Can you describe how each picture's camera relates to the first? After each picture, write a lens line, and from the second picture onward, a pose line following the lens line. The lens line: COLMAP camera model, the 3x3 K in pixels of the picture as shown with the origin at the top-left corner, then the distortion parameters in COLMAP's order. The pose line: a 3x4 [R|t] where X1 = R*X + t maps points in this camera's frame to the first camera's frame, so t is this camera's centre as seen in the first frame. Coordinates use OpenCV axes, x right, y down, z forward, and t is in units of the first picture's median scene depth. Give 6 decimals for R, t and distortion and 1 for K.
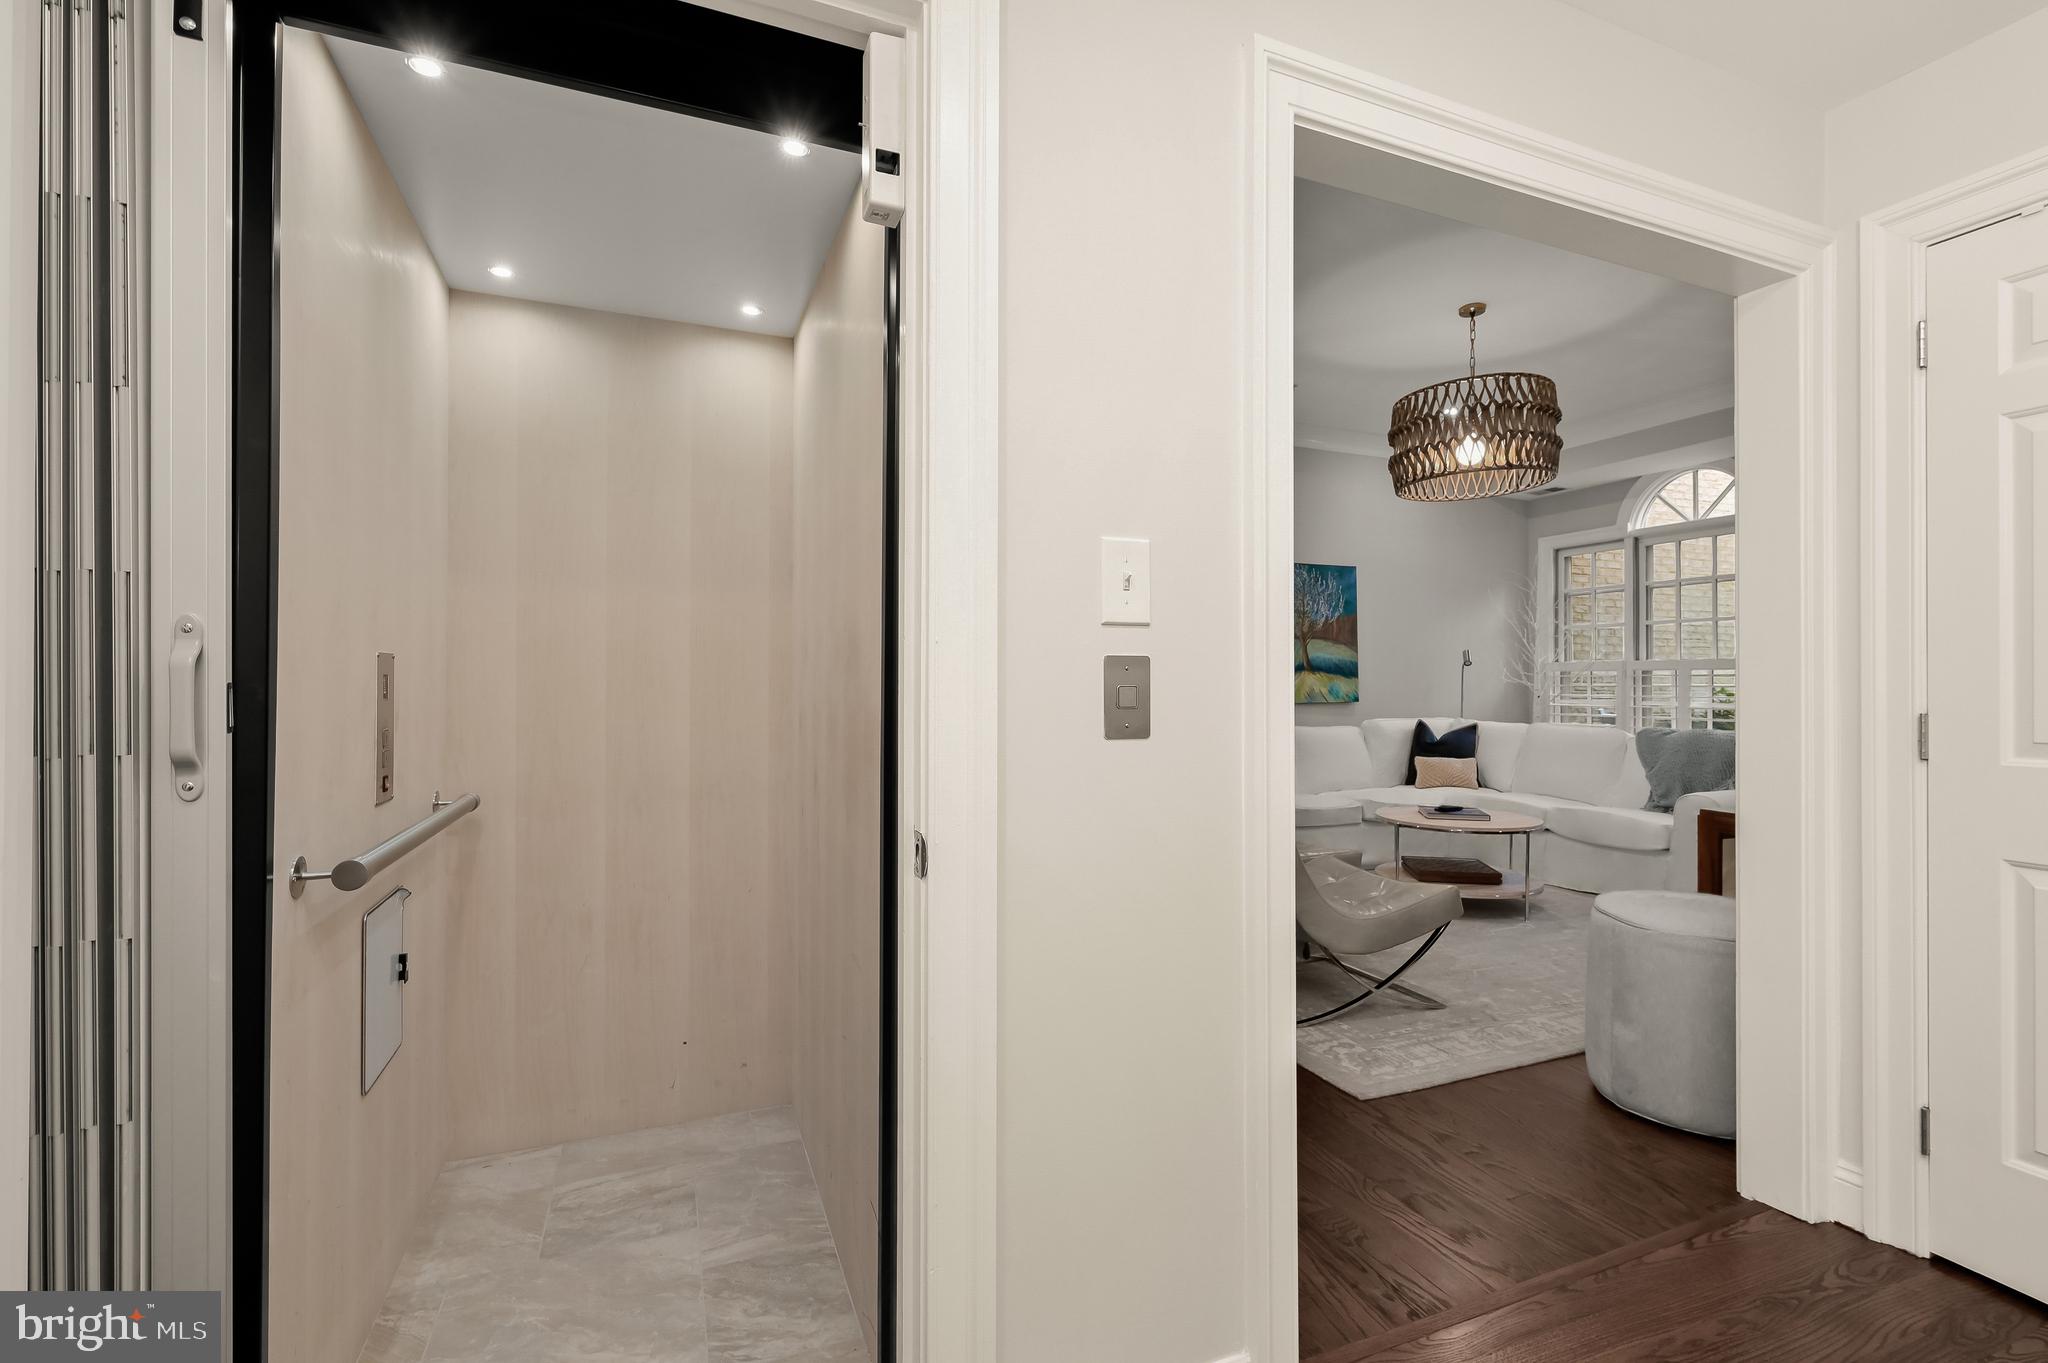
lens RADIAL K [[911.1, 0, 1029.6], [0, 911.1, 682.3], [0, 0, 1]] dist [0.001888, -0.000309]
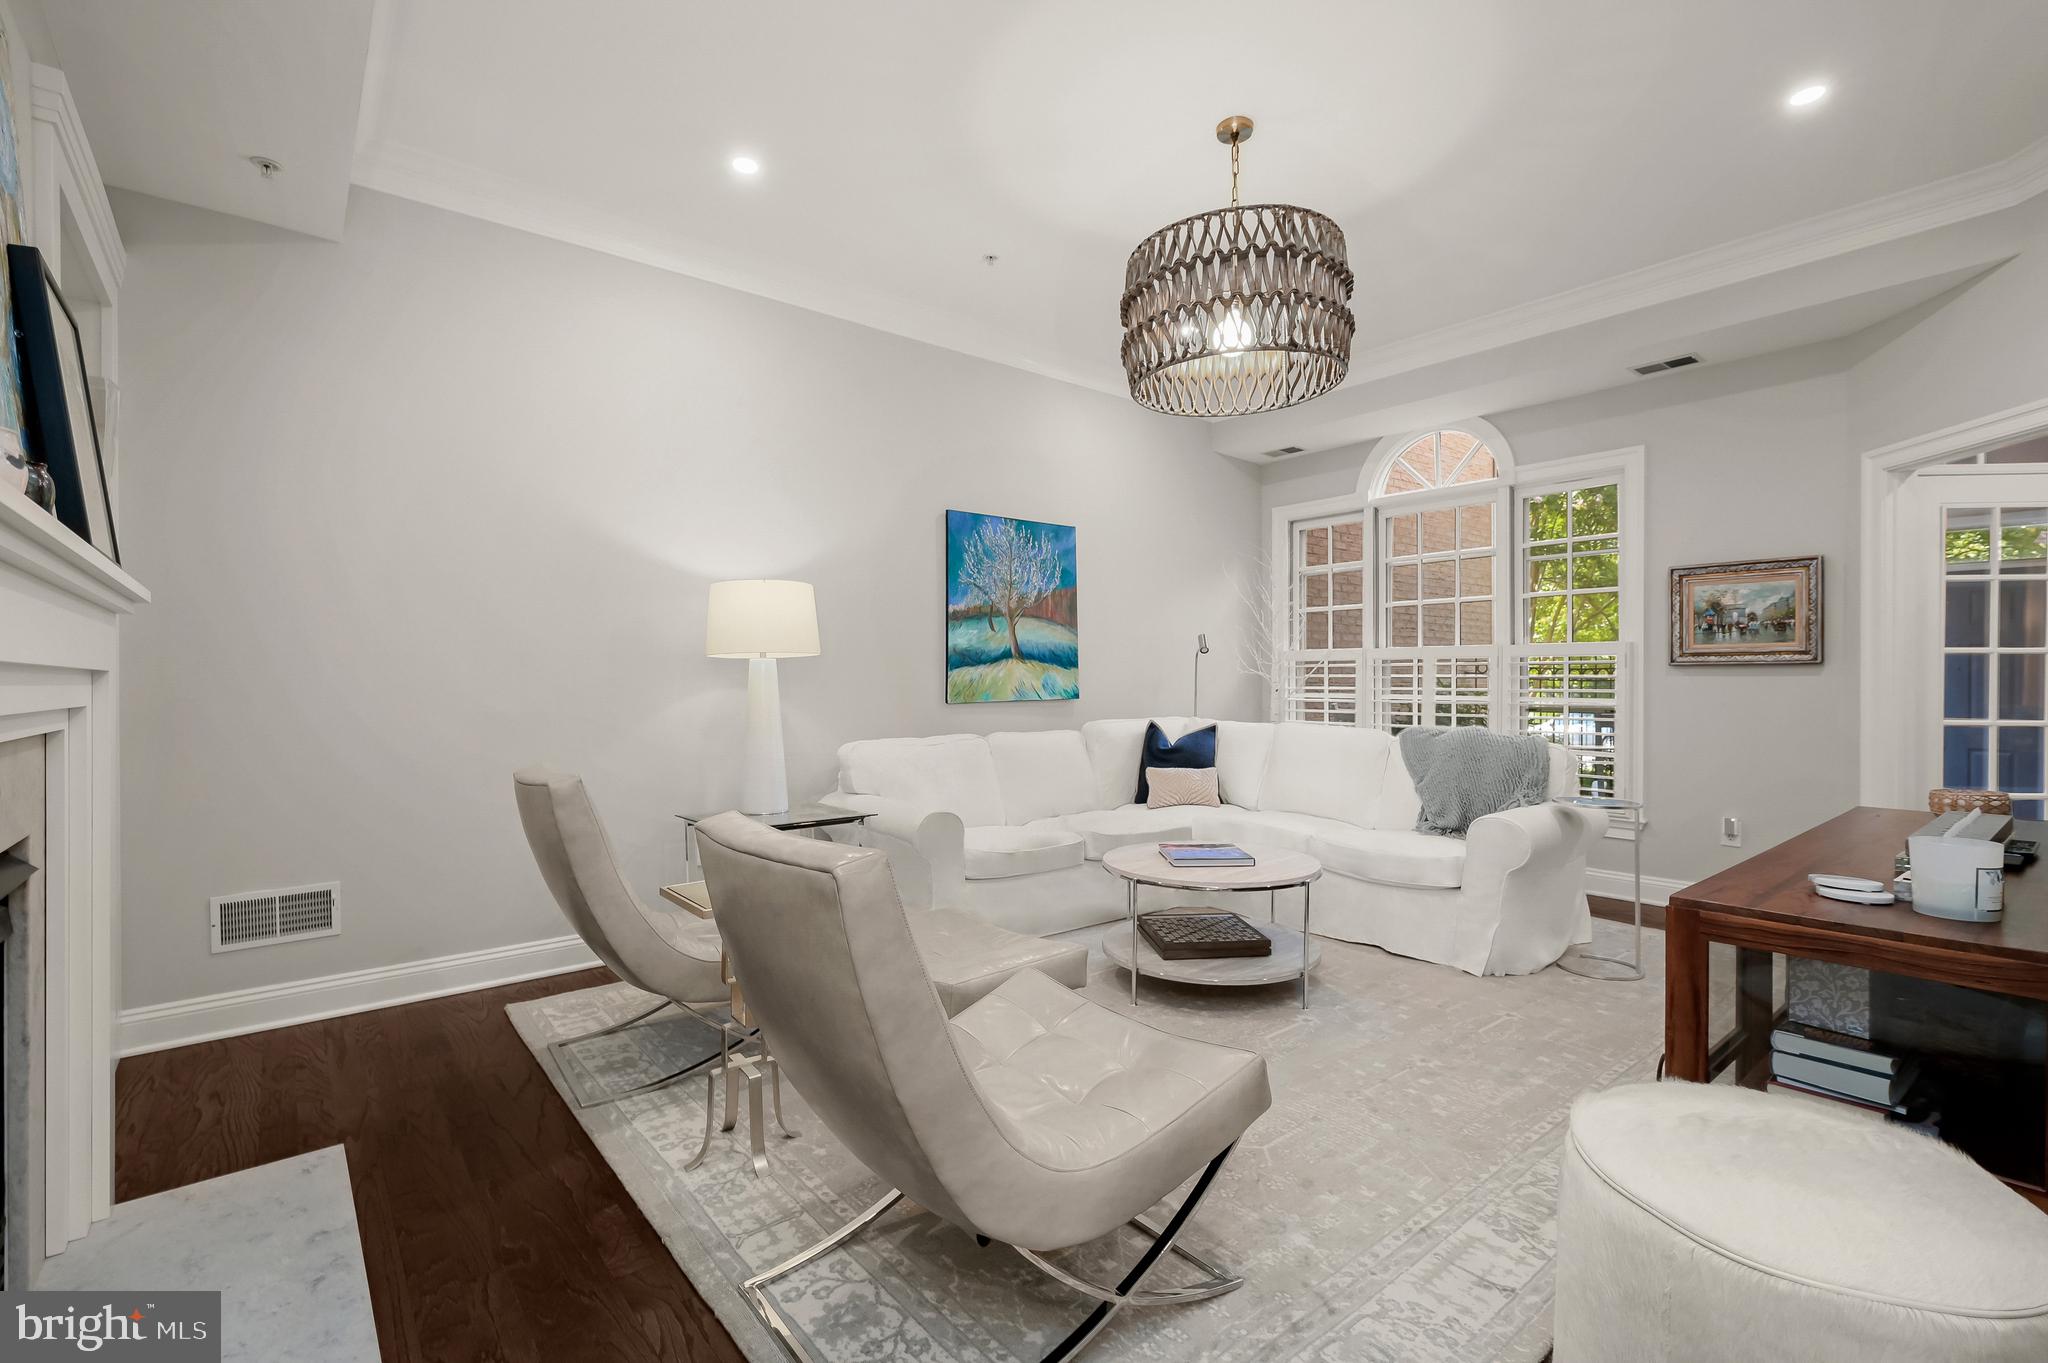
lens RADIAL K [[911.1, 0, 1029.6], [0, 911.1, 682.3], [0, 0, 1]] dist [0.001888, -0.000309]
pose [[0.956521, -0.003515, 0.291644, 0.124440], [0.002127, 0.999985, 0.005076, 0.004653], [-0.291657, -0.004235, 0.956514, 0.354638]]
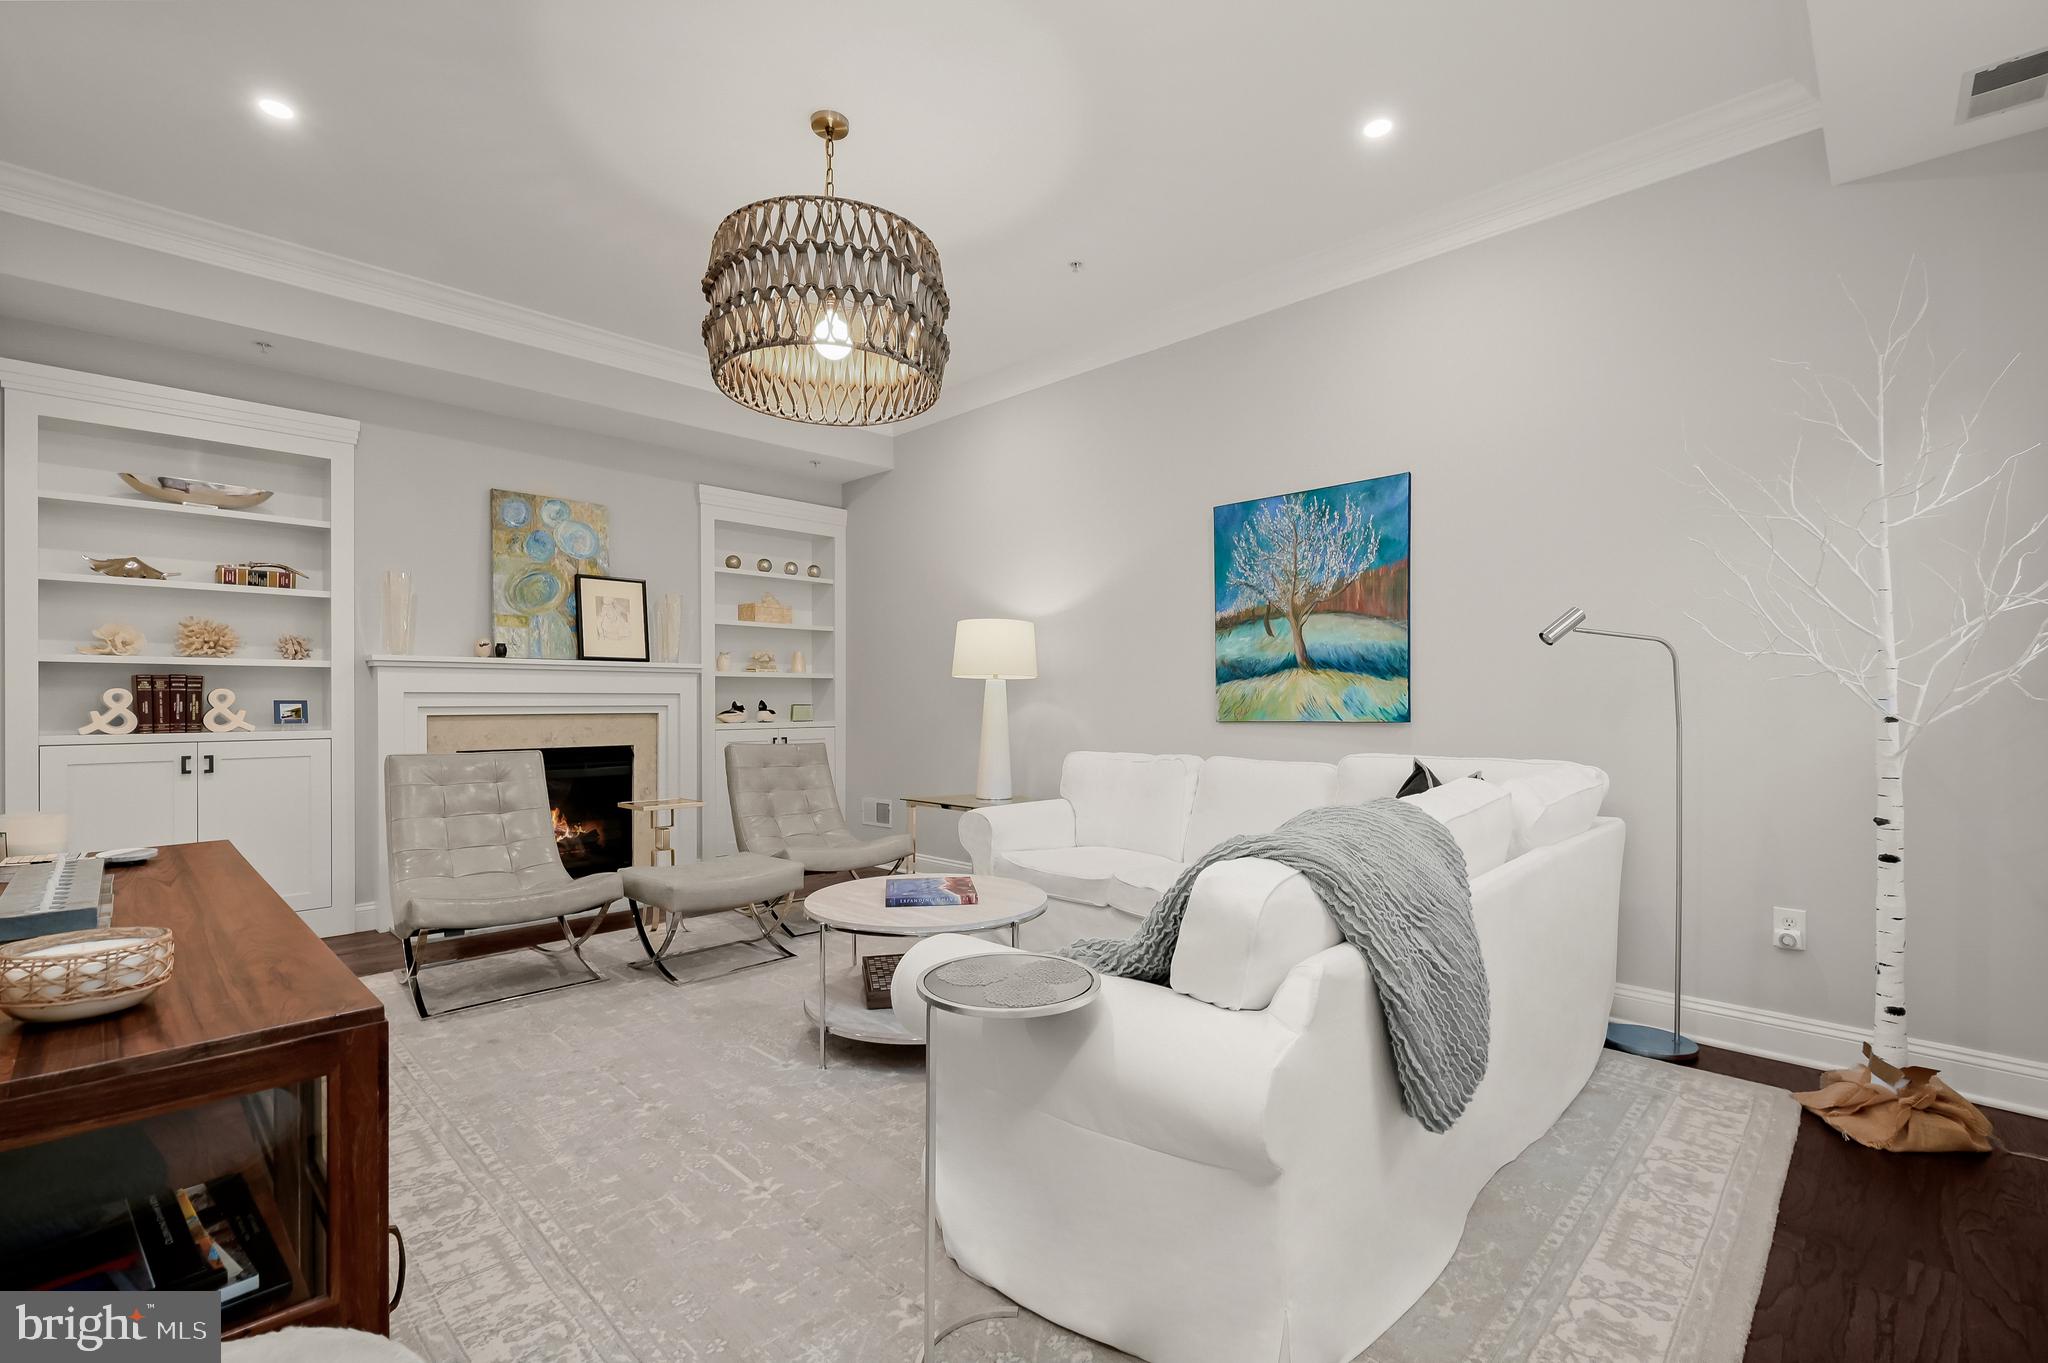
lens RADIAL K [[911.1, 0, 1029.6], [0, 911.1, 682.3], [0, 0, 1]] dist [0.001888, -0.000309]
pose [[0.386027, -0.018240, -0.922307, 1.068209], [0.001628, 0.999816, -0.019092, 0.010699], [0.922486, 0.005868, 0.385986, 0.809887]]
